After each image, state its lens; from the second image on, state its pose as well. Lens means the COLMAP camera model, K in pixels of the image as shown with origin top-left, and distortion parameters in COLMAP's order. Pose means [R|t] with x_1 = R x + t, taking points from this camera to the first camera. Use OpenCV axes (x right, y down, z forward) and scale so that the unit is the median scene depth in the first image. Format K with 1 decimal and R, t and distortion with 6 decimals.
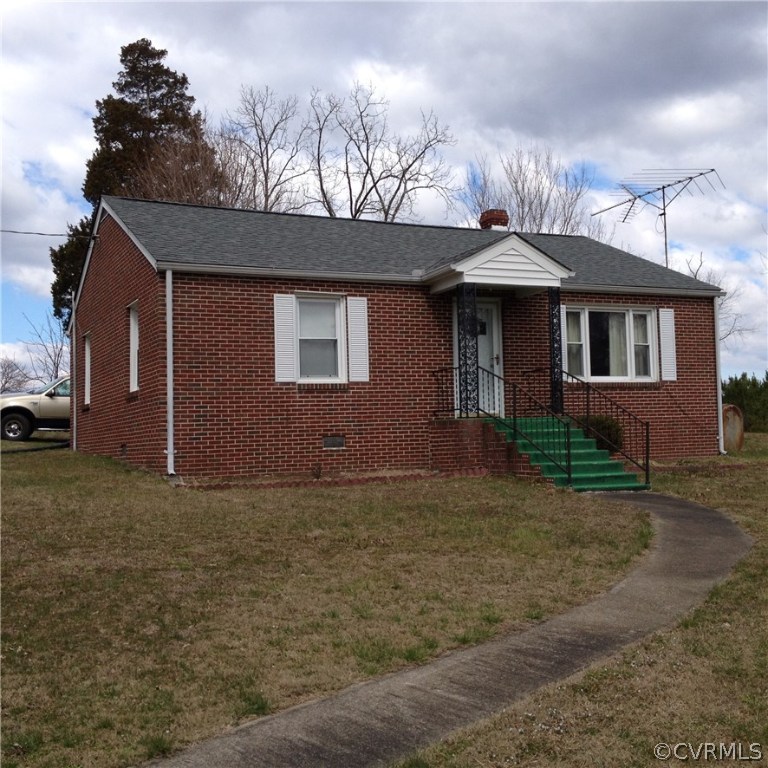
lens RADIAL K [[952.6, 0, 384.0], [0, 952.6, 384.0], [0, 0, 1]] dist [0.157278, -0.485813]
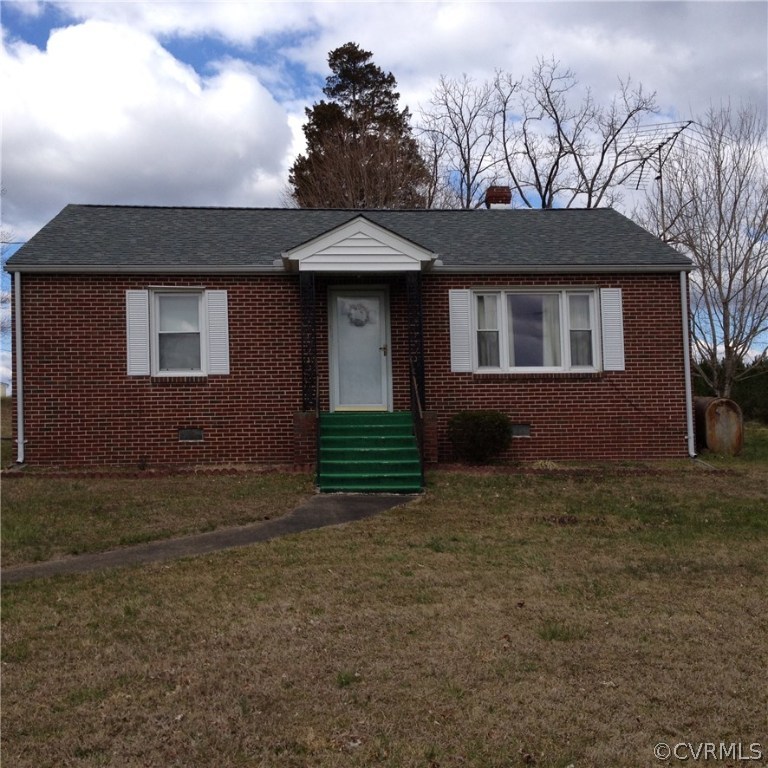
lens RADIAL K [[952.6, 0, 384.0], [0, 952.6, 384.0], [0, 0, 1]] dist [0.157278, -0.485813]
pose [[0.927825, -0.001428, -0.373014, 0.504966], [0.005772, 0.999928, 0.010528, -0.002205], [0.372972, -0.011921, 0.927766, 0.134880]]
